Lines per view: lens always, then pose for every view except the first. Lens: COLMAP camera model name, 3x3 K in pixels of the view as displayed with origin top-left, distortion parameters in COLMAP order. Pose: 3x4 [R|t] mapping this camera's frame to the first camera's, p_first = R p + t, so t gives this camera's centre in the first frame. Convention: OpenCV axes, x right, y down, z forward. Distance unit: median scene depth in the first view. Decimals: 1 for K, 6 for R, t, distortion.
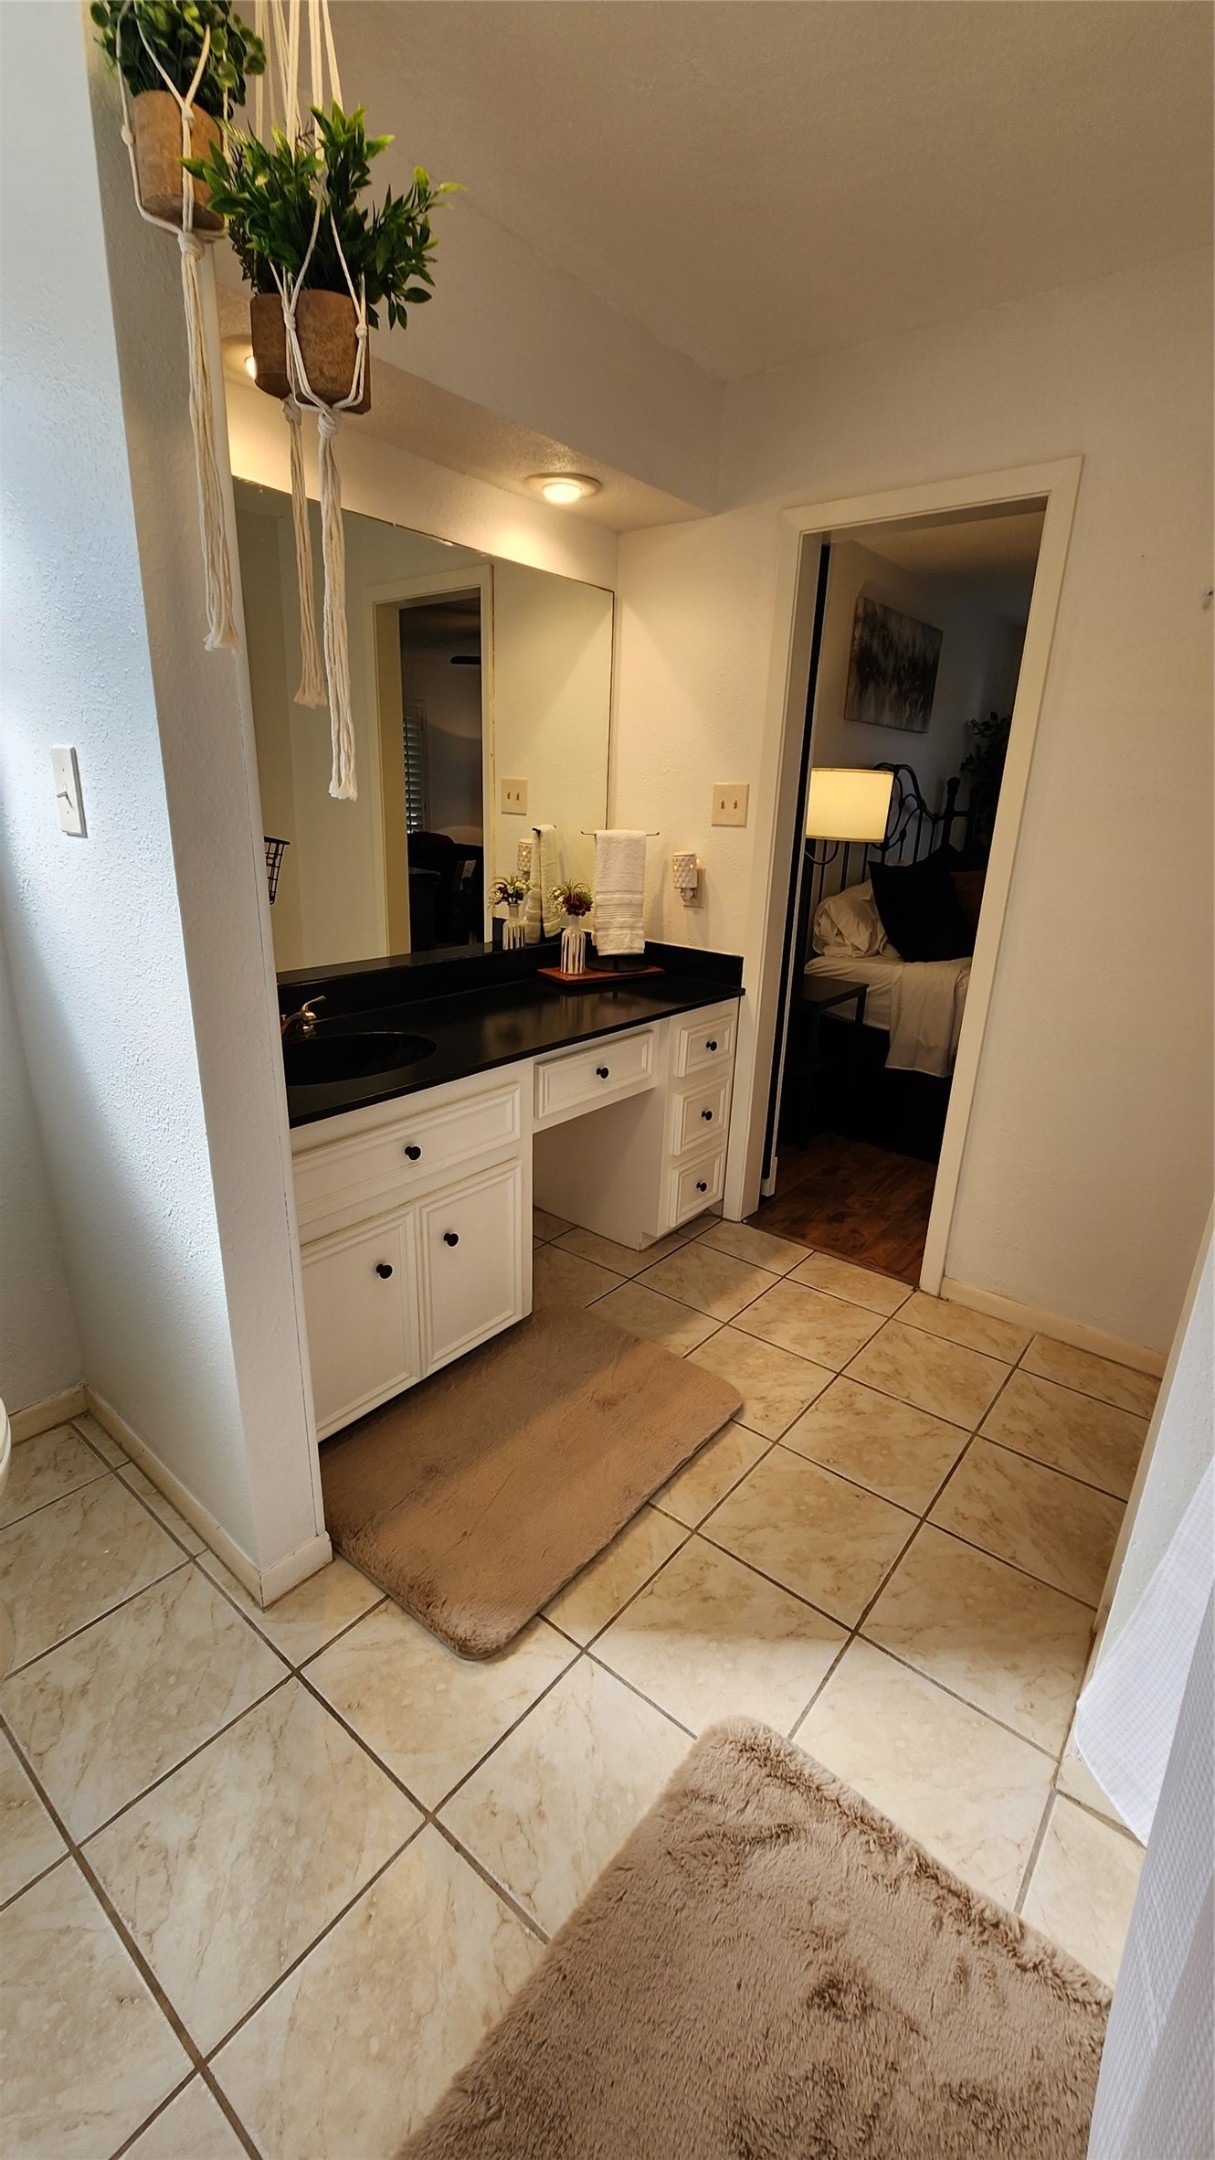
lens RADIAL K [[874.7, 0, 607.5], [0, 874.7, 1080.0], [0, 0, 1]] dist [0.000873, 0.000212]
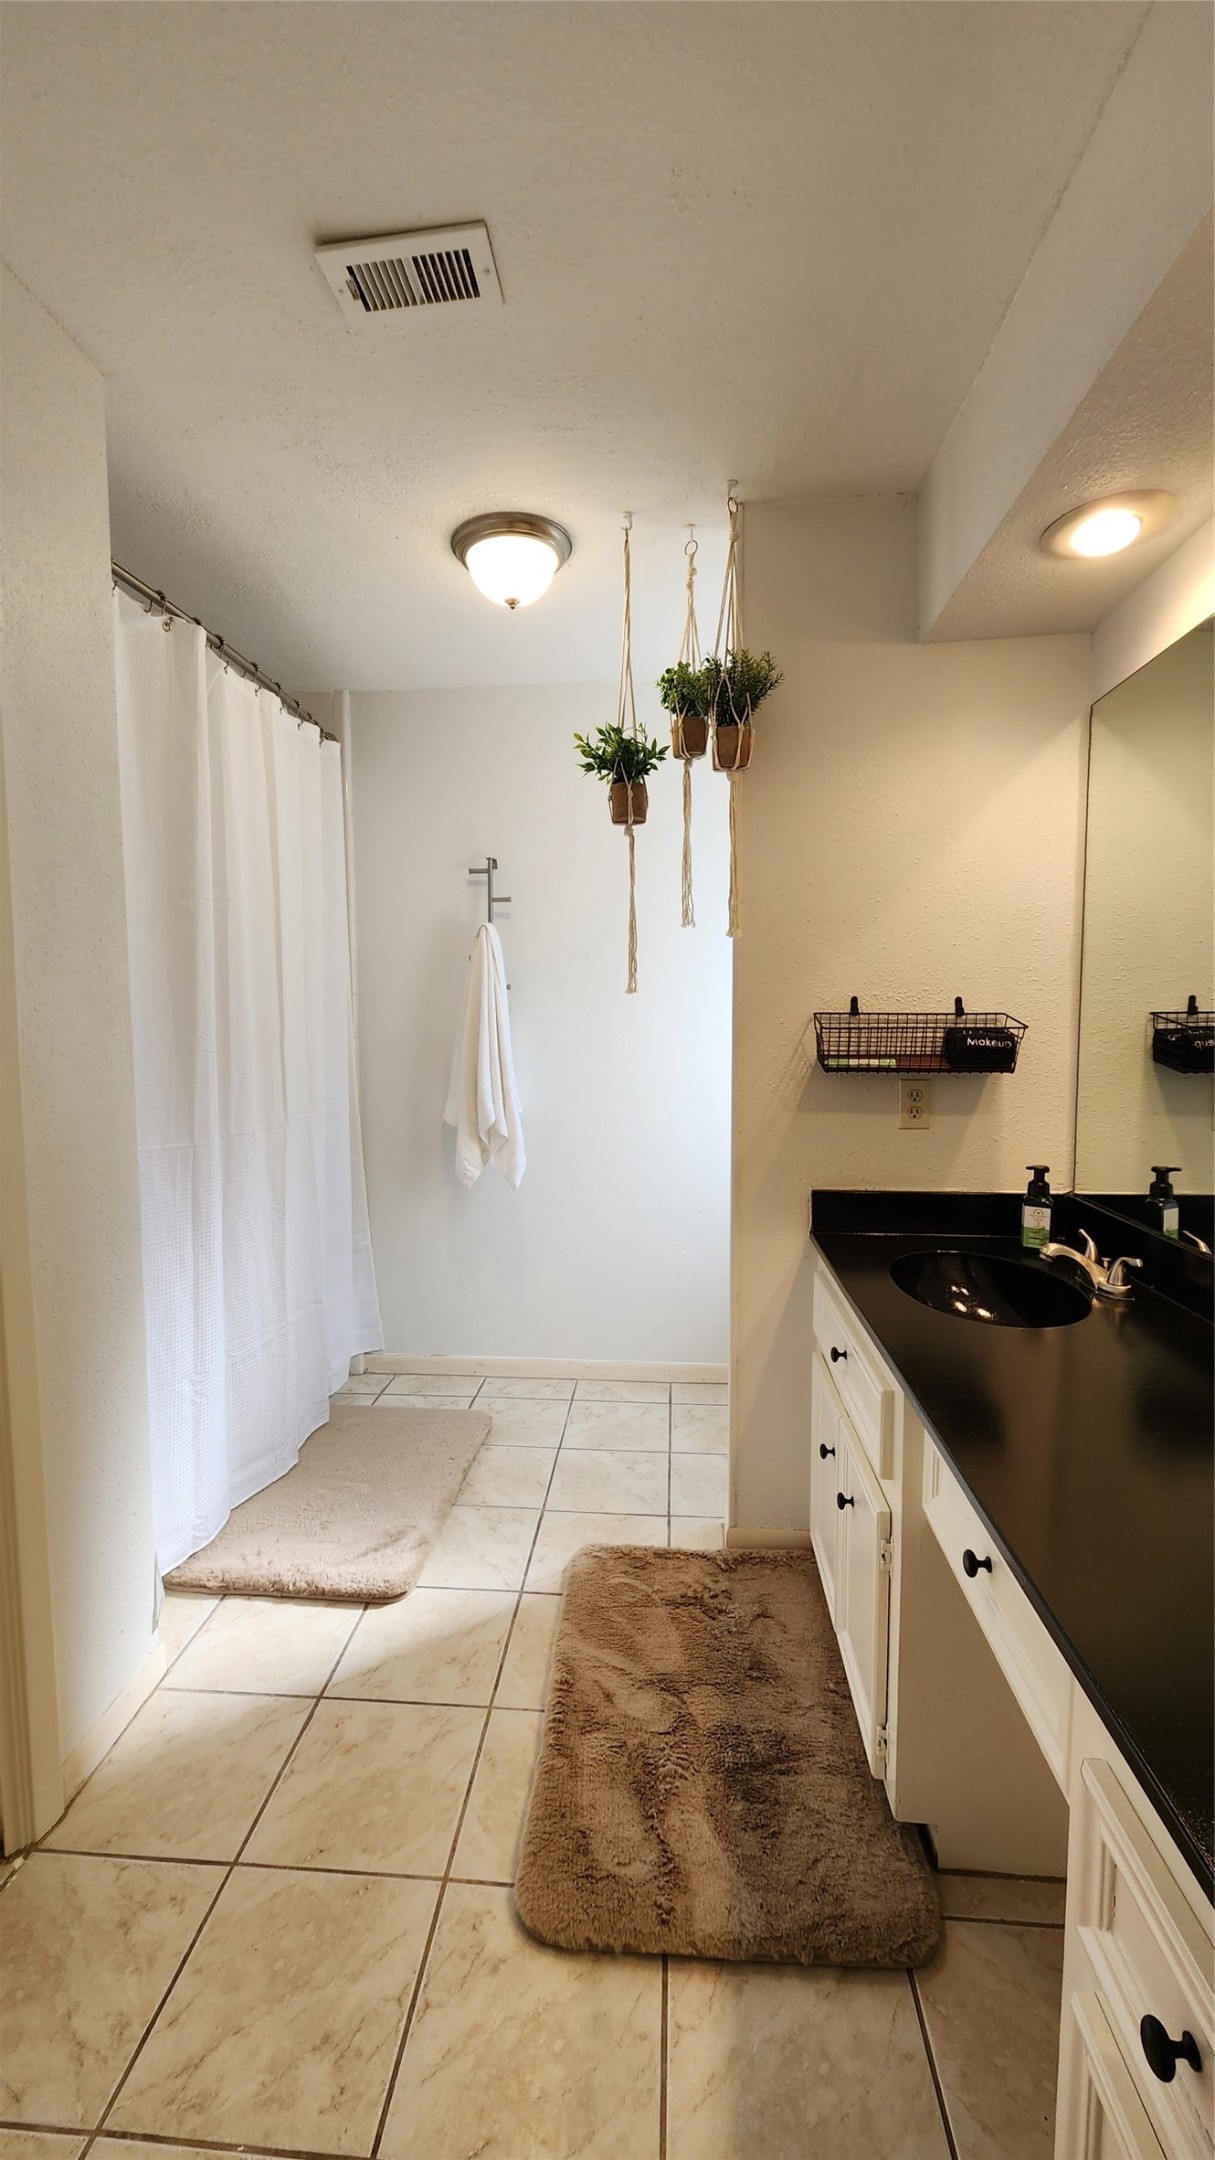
lens RADIAL K [[874.7, 0, 607.5], [0, 874.7, 1080.0], [0, 0, 1]] dist [0.000873, 0.000212]
pose [[-0.821800, 0.021515, -0.569369, 0.535632], [-0.190804, 0.931199, 0.310584, -0.460285], [0.536878, 0.363876, -0.761155, 1.573507]]
